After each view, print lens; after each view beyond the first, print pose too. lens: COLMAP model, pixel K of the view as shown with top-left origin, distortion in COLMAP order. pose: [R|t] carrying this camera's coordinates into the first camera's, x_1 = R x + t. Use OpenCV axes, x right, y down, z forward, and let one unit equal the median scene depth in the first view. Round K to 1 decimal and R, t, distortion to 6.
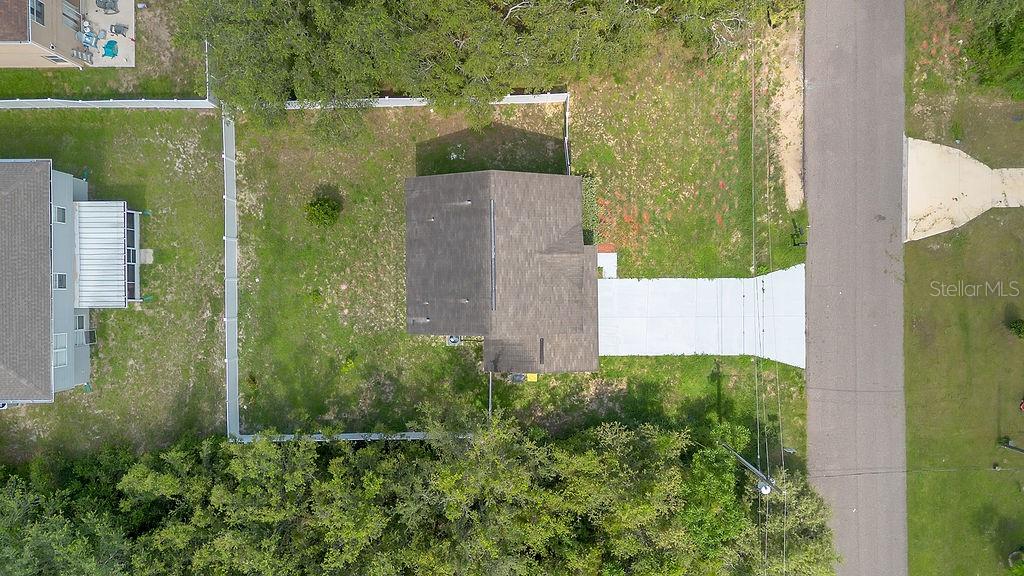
lens RADIAL K [[726.5, 0, 508.2], [0, 726.5, 288.0], [0, 0, 1]] dist [0.073889, -0.077708]
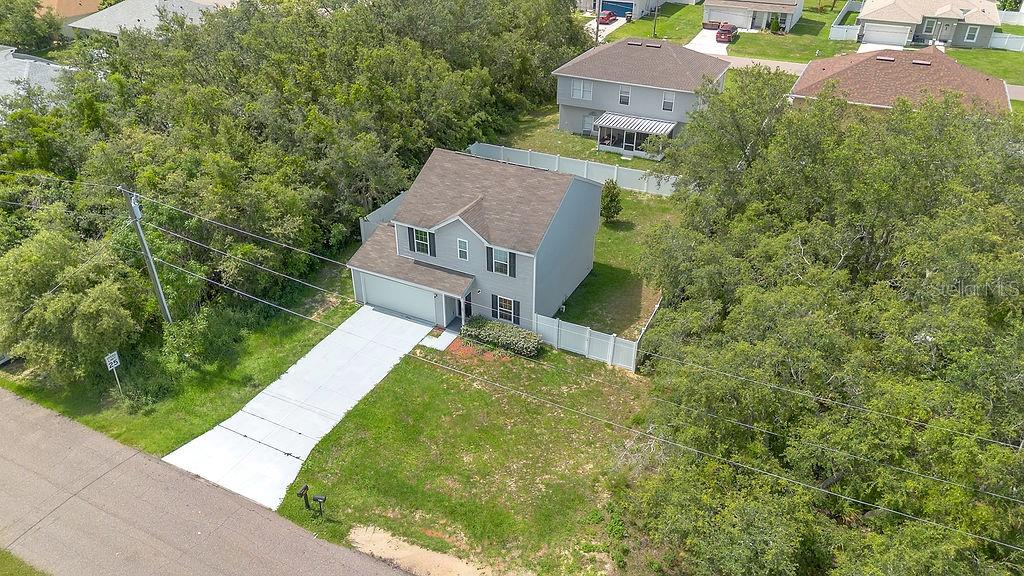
lens RADIAL K [[726.5, 0, 508.2], [0, 726.5, 288.0], [0, 0, 1]] dist [0.073889, -0.077708]
pose [[-0.463227, 0.472589, -0.749720, 0.703728], [-0.886233, -0.243738, 0.393932, -0.425586], [0.003432, 0.846907, 0.531730, 0.486390]]
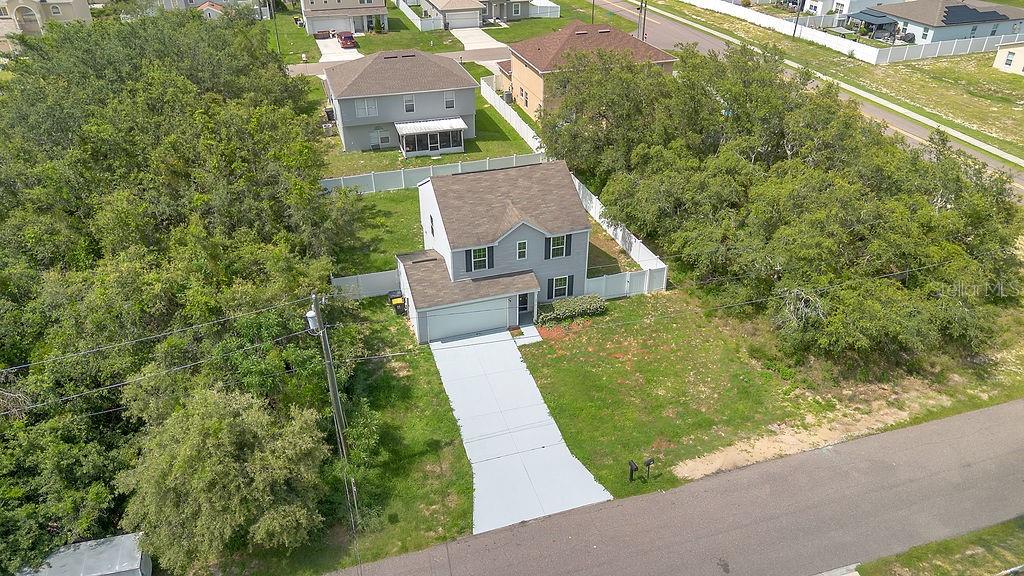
lens RADIAL K [[726.5, 0, 508.2], [0, 726.5, 288.0], [0, 0, 1]] dist [0.073889, -0.077708]
pose [[0.287225, 0.507488, -0.812378, 0.854343], [-0.957861, 0.154095, -0.242400, 0.208985], [0.002168, 0.847768, 0.530362, 0.441641]]
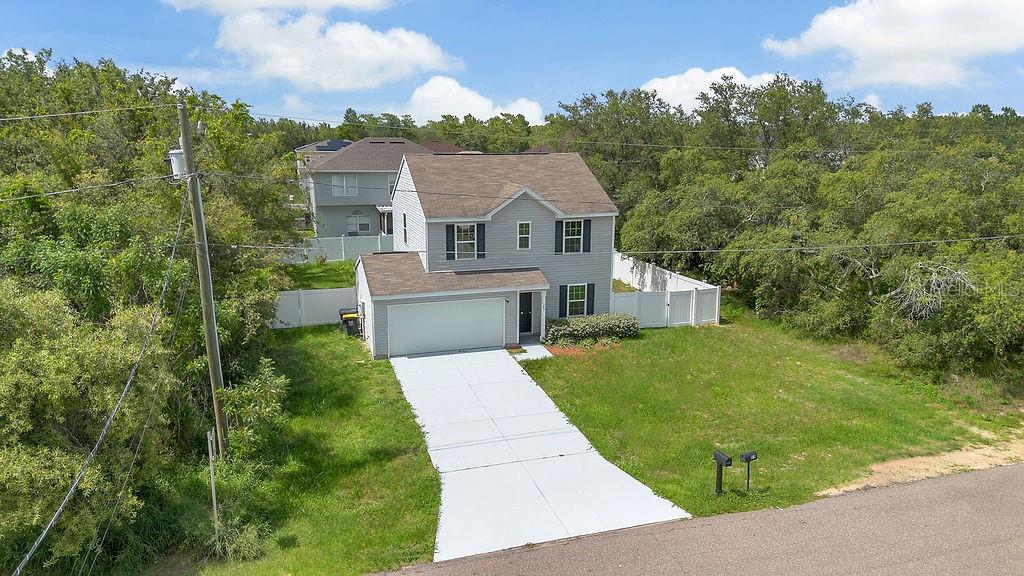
lens RADIAL K [[726.5, 0, 508.2], [0, 726.5, 288.0], [0, 0, 1]] dist [0.073889, -0.077708]
pose [[0.286991, 0.211034, -0.934399, 0.722040], [-0.957925, 0.059208, -0.280845, 0.167695], [-0.003944, 0.975684, 0.219147, 0.791577]]
